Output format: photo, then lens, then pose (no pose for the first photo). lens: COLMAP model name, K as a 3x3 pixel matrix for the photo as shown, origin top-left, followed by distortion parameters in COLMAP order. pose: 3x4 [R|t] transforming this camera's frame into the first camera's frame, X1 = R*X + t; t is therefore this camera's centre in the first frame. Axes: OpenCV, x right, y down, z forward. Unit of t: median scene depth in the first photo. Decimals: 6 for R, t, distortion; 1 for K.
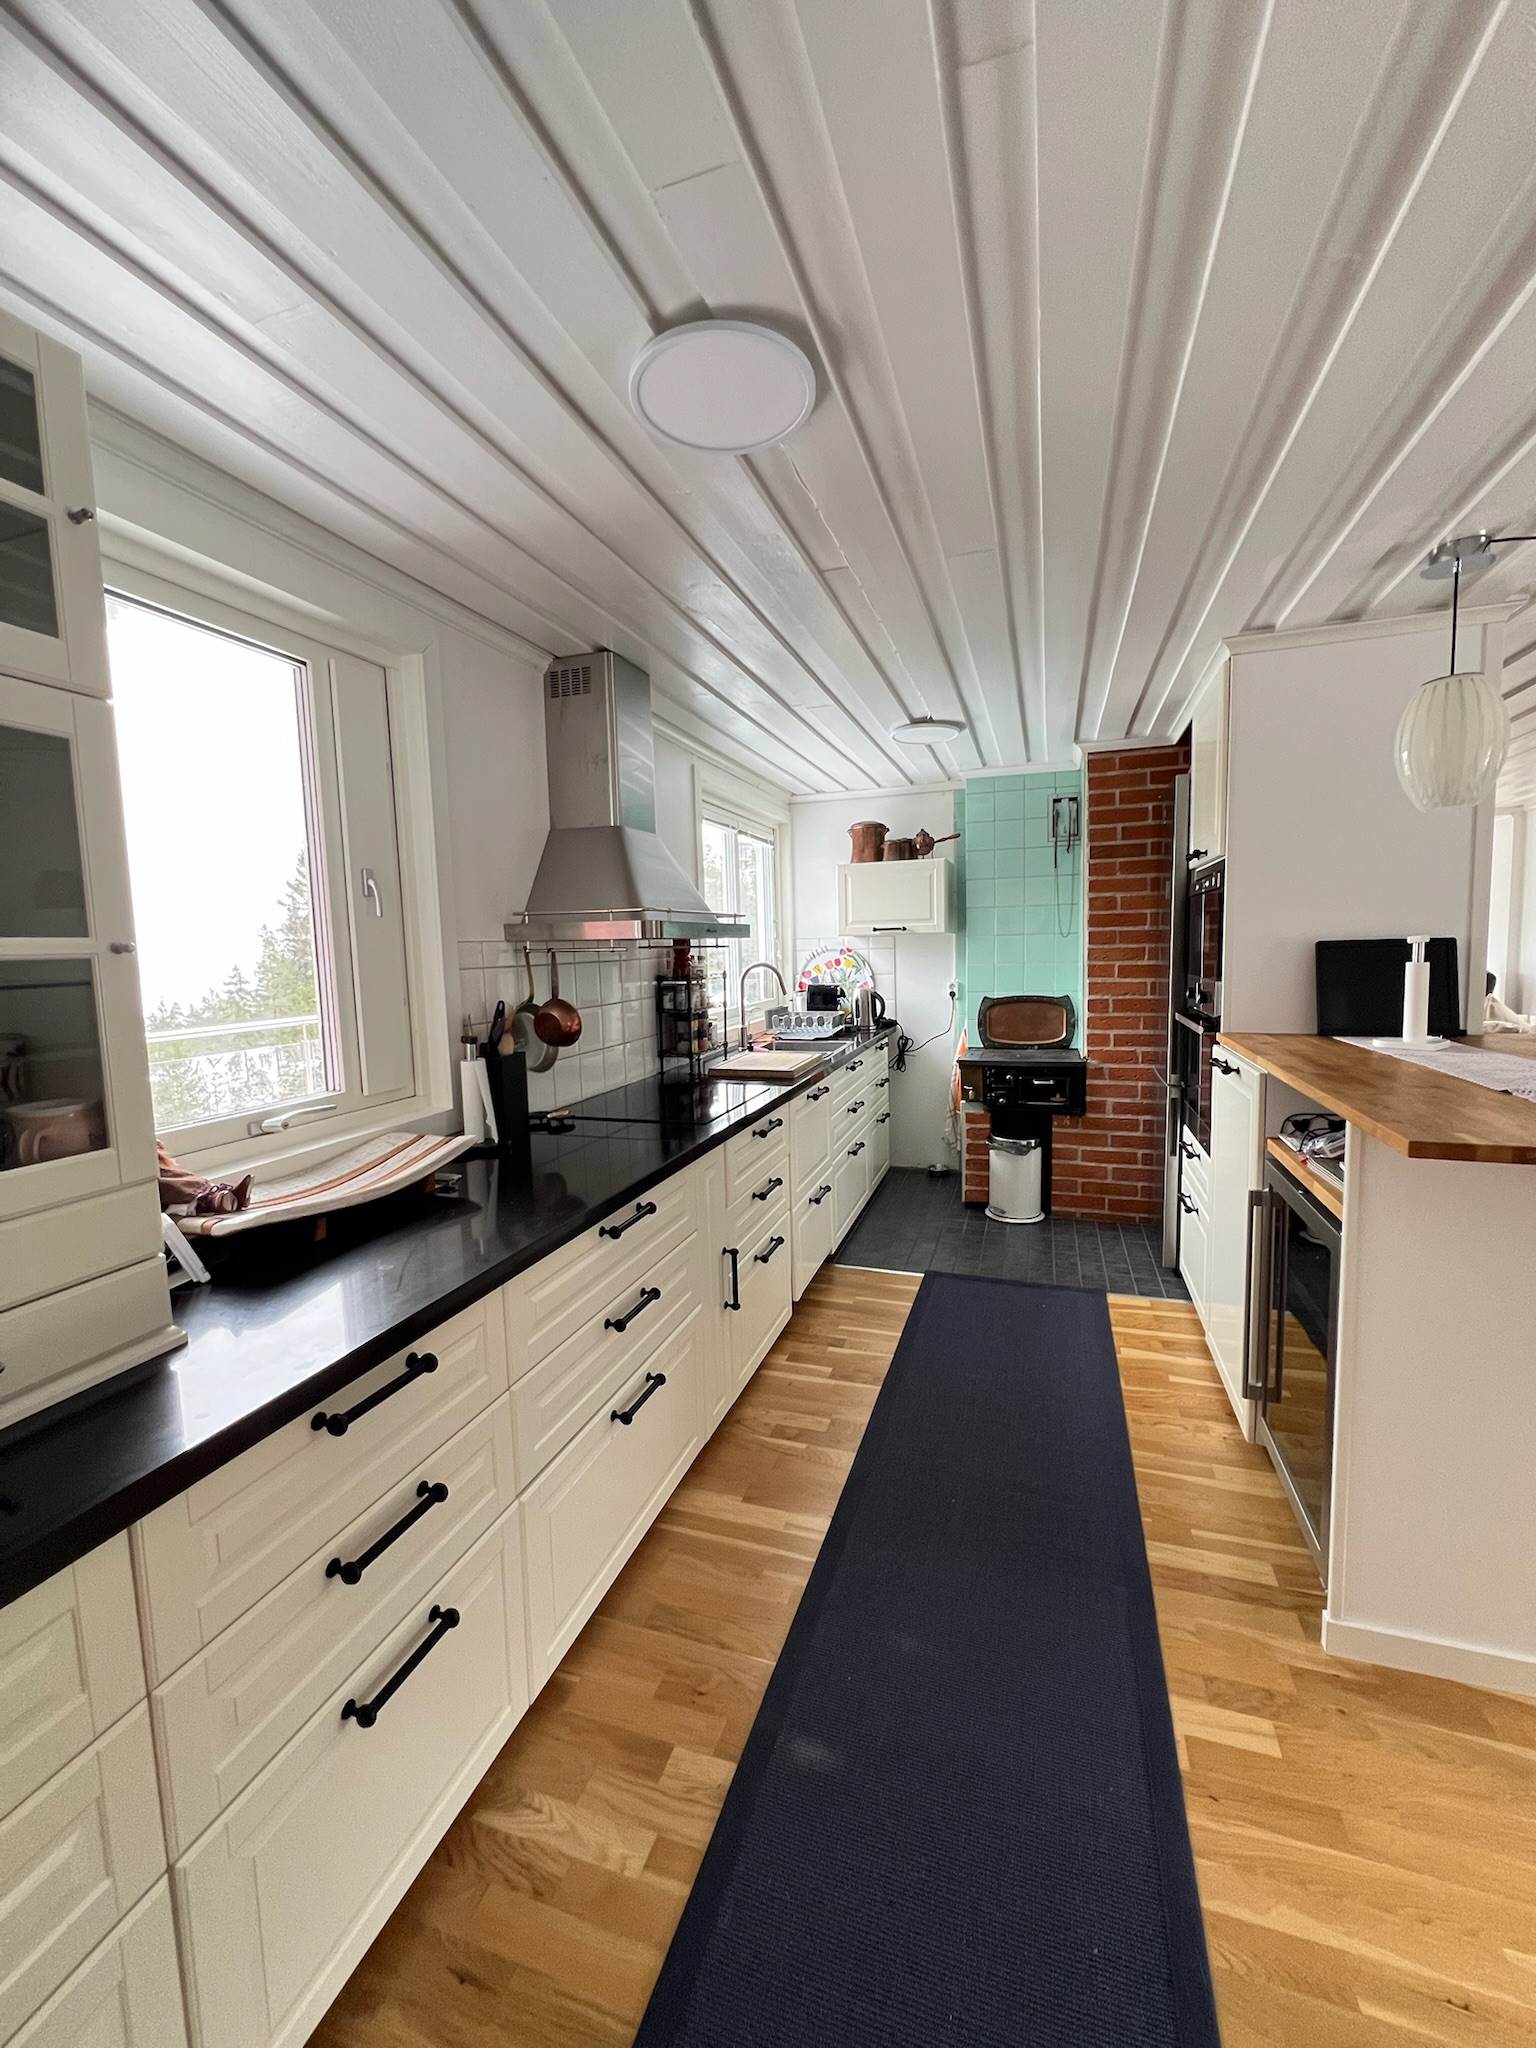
lens RADIAL K [[821.3, 0, 783.8], [0, 821.3, 1018.3], [0, 0, 1]] dist [0.000548, 0.000415]
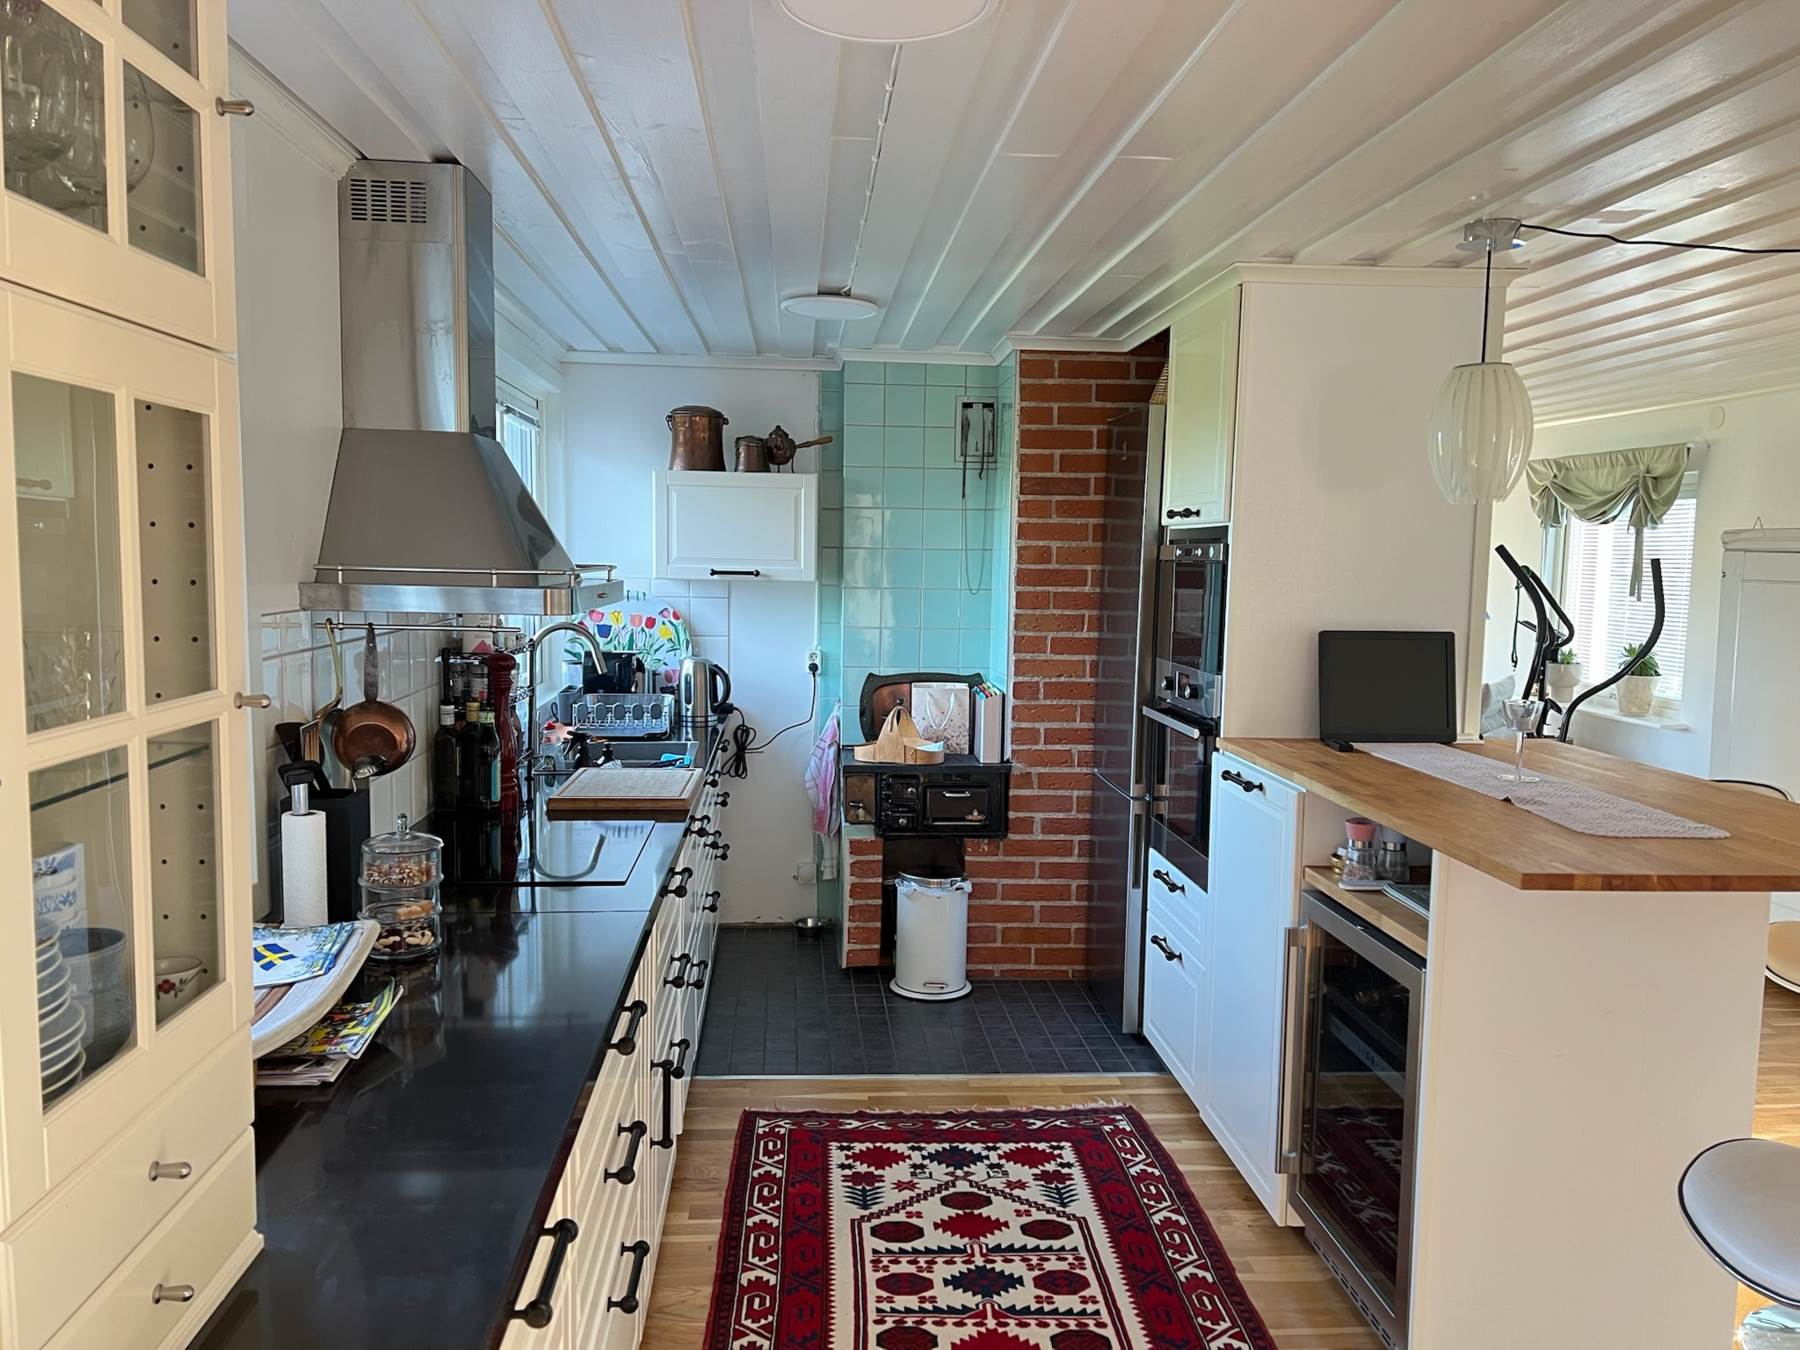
lens RADIAL K [[1345.3, 0, 892.0], [0, 1345.3, 674.3], [0, 0, 1]] dist [0.059089, -0.062360]
pose [[0.923793, 0.006242, 0.382841, -0.227662], [-0.007629, 0.999969, 0.002104, -0.036103], [-0.382816, -0.004865, 0.923812, -0.095147]]
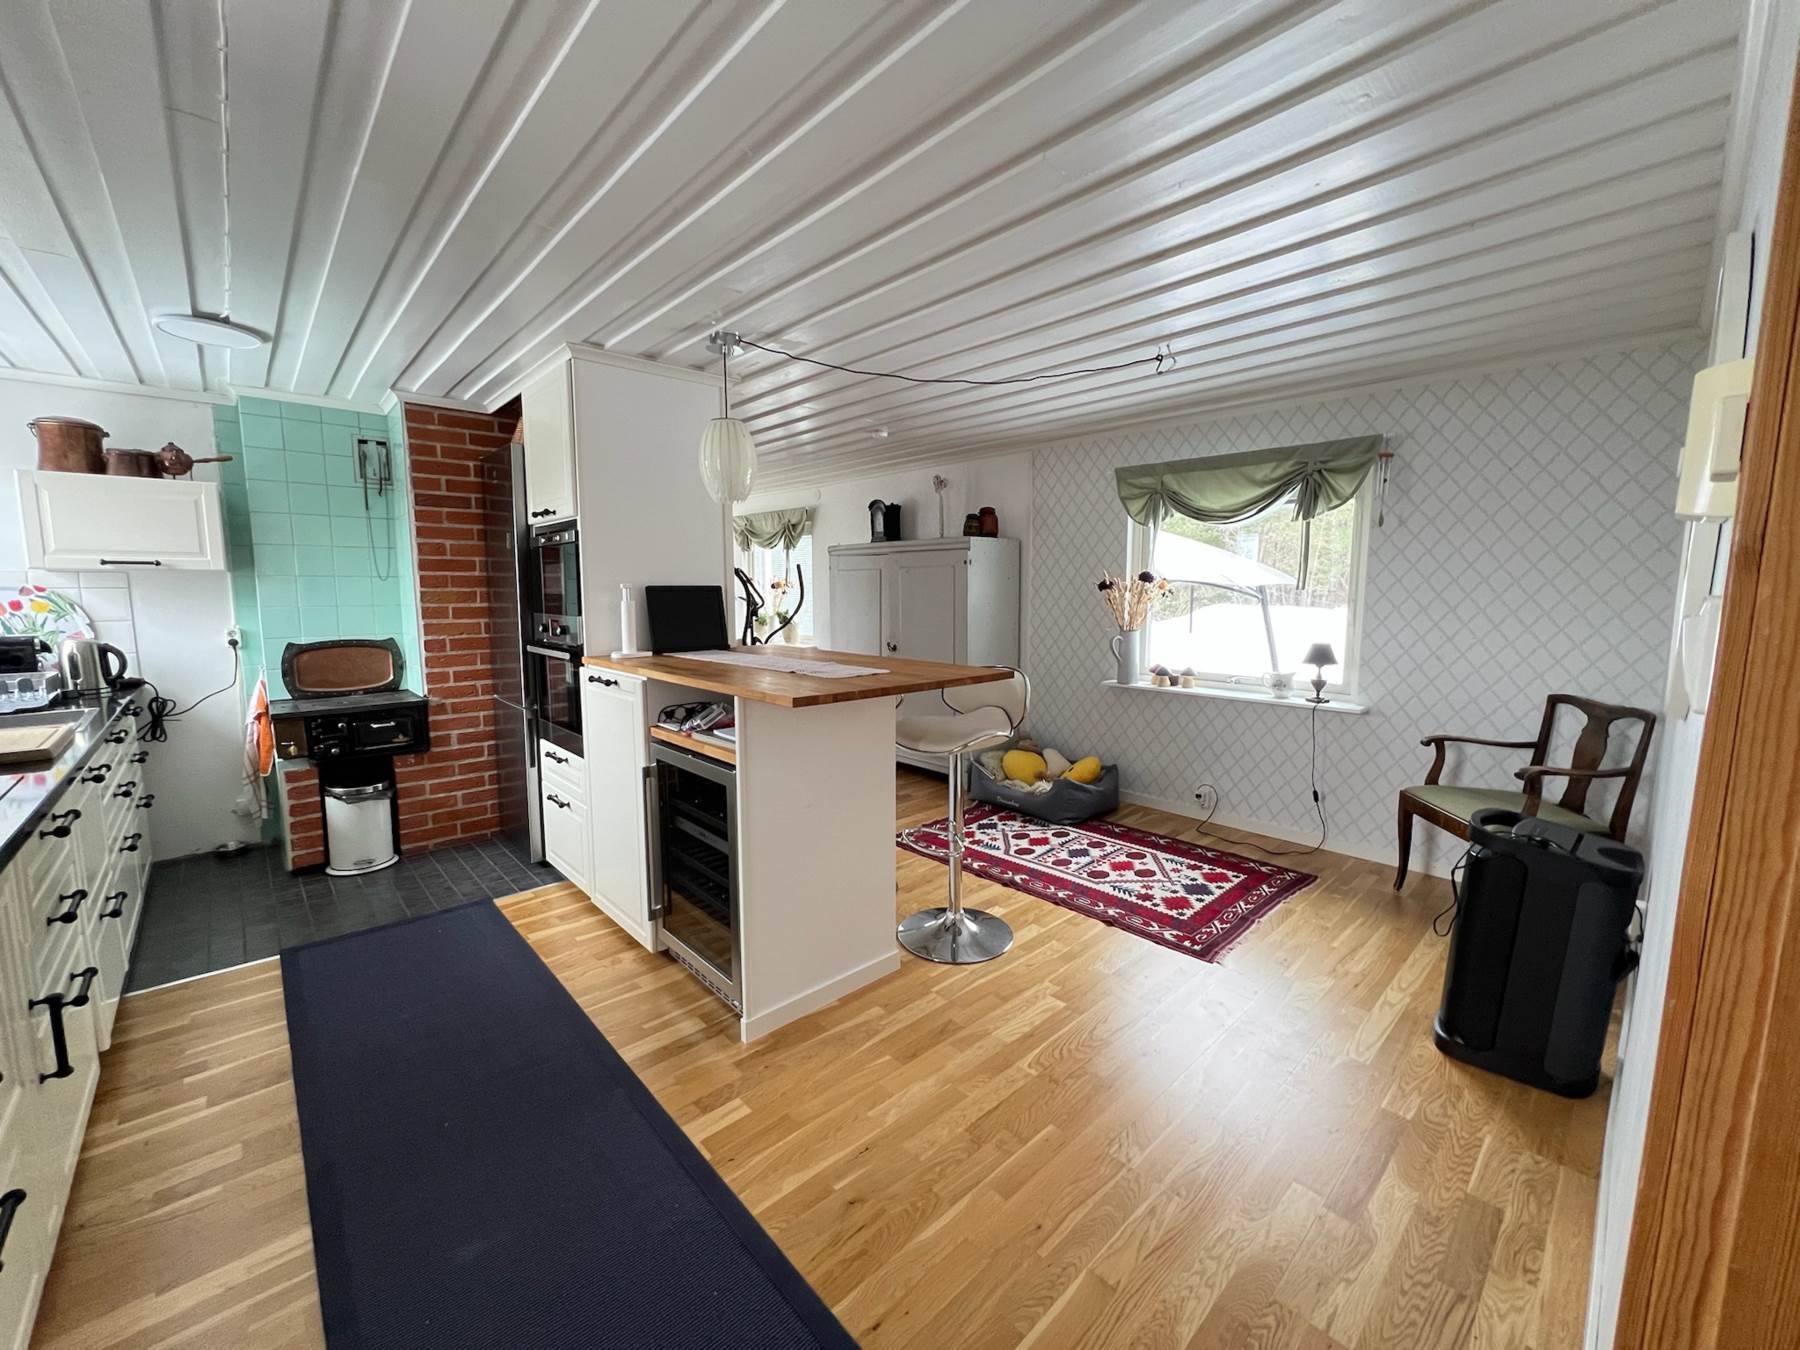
lens RADIAL K [[721.8, 0, 892.2], [0, 721.8, 667.1], [0, 0, 1]] dist [0.000548, 0.000415]
pose [[0.491654, -0.070717, 0.867915, -0.158370], [0.066340, 0.996842, 0.043642, 0.012485], [-0.868260, 0.036121, 0.494792, 0.031232]]
